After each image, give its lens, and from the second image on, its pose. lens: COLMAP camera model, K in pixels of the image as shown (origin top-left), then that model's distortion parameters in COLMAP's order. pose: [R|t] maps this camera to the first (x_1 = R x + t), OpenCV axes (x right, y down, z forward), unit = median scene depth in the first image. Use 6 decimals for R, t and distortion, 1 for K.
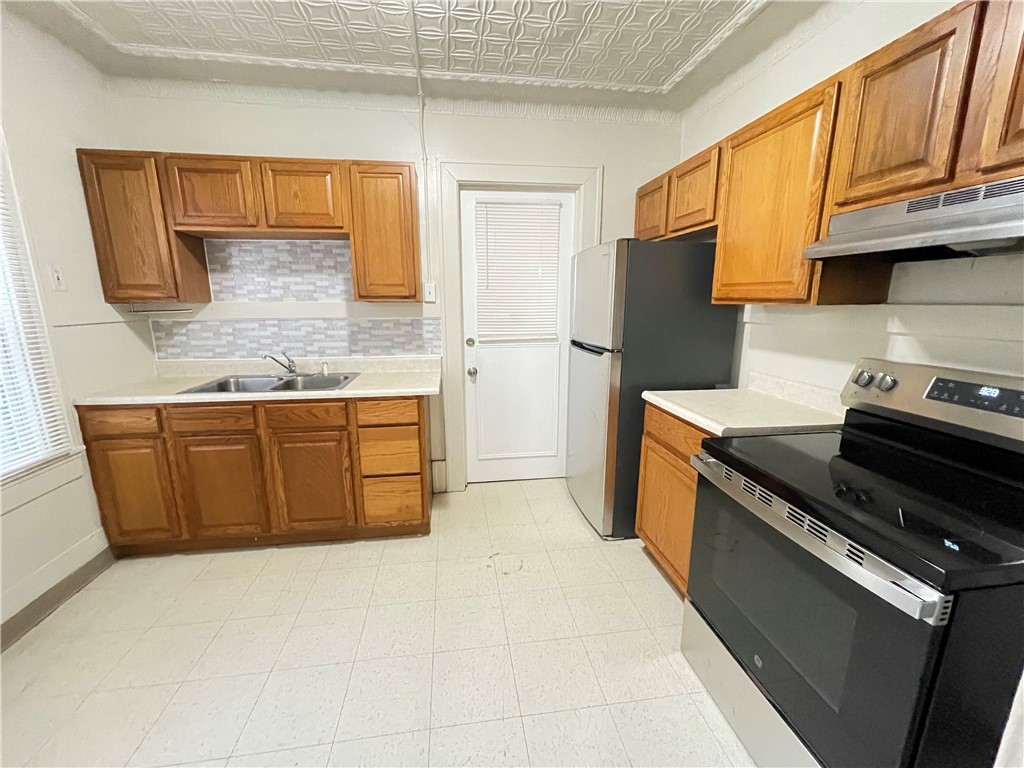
lens RADIAL K [[410.6, 0, 506.8], [0, 410.6, 388.5], [0, 0, 1]] dist [-0.001849, -0.000286]
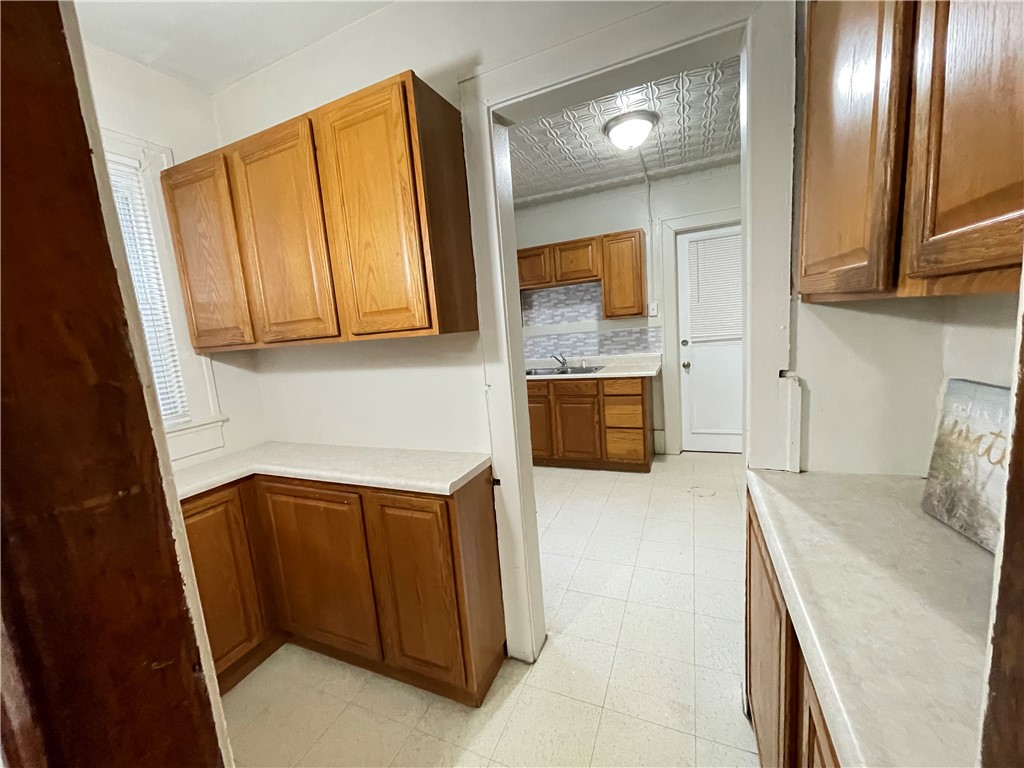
lens RADIAL K [[410.6, 0, 506.8], [0, 410.6, 388.5], [0, 0, 1]] dist [-0.001849, -0.000286]
pose [[0.845173, 0.005601, -0.534463, 0.161177], [-0.028536, 0.998992, -0.034658, 0.116277], [0.533730, 0.044543, 0.844481, -0.516705]]
